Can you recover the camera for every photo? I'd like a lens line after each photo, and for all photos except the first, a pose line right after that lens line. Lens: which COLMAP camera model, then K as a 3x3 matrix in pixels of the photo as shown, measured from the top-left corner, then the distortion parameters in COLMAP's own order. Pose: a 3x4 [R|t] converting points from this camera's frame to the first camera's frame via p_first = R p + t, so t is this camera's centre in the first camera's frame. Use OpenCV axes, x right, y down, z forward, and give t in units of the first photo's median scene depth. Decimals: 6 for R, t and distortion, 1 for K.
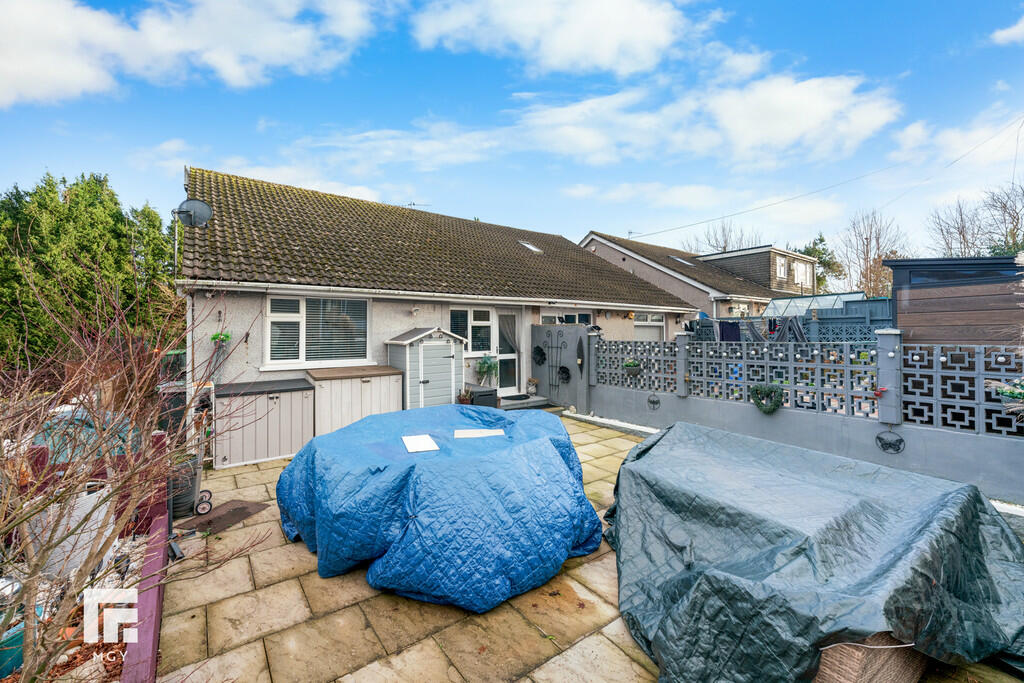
lens RADIAL K [[405.9, 0, 512.0], [0, 405.9, 326.3], [0, 0, 1]] dist [0.000059, -0.000097]
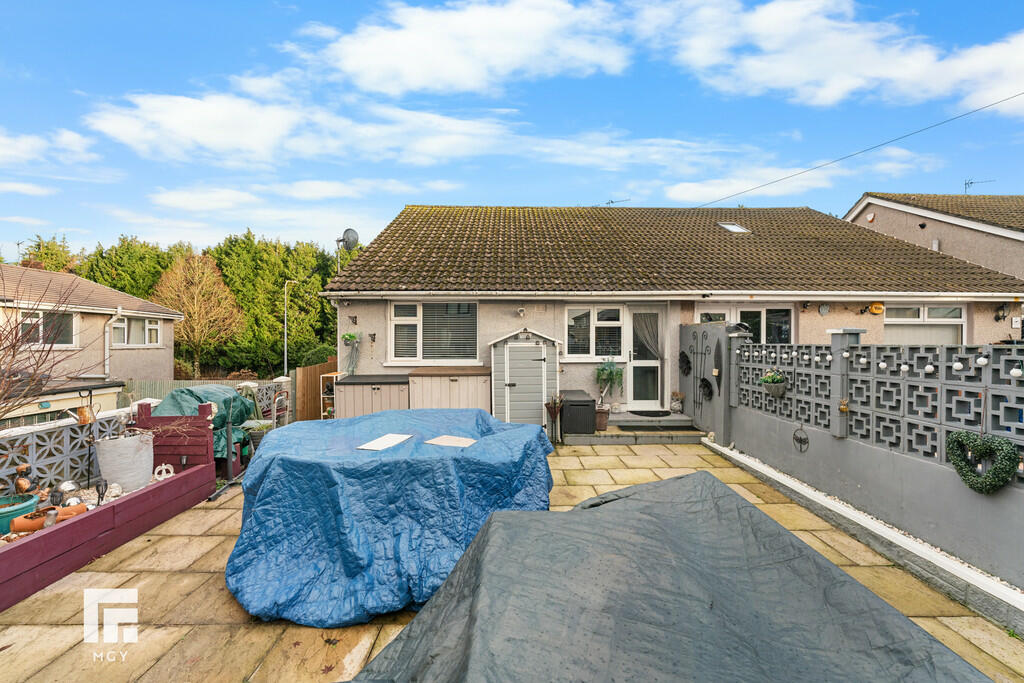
lens RADIAL K [[411.3, 0, 507.4], [0, 411.3, 339.7], [0, 0, 1]] dist [0.000523, -0.000582]
pose [[0.818315, 0.003160, -0.574761, 0.300841], [0.006295, 0.999876, 0.014461, 0.014980], [0.574735, -0.015452, 0.818193, 0.186507]]
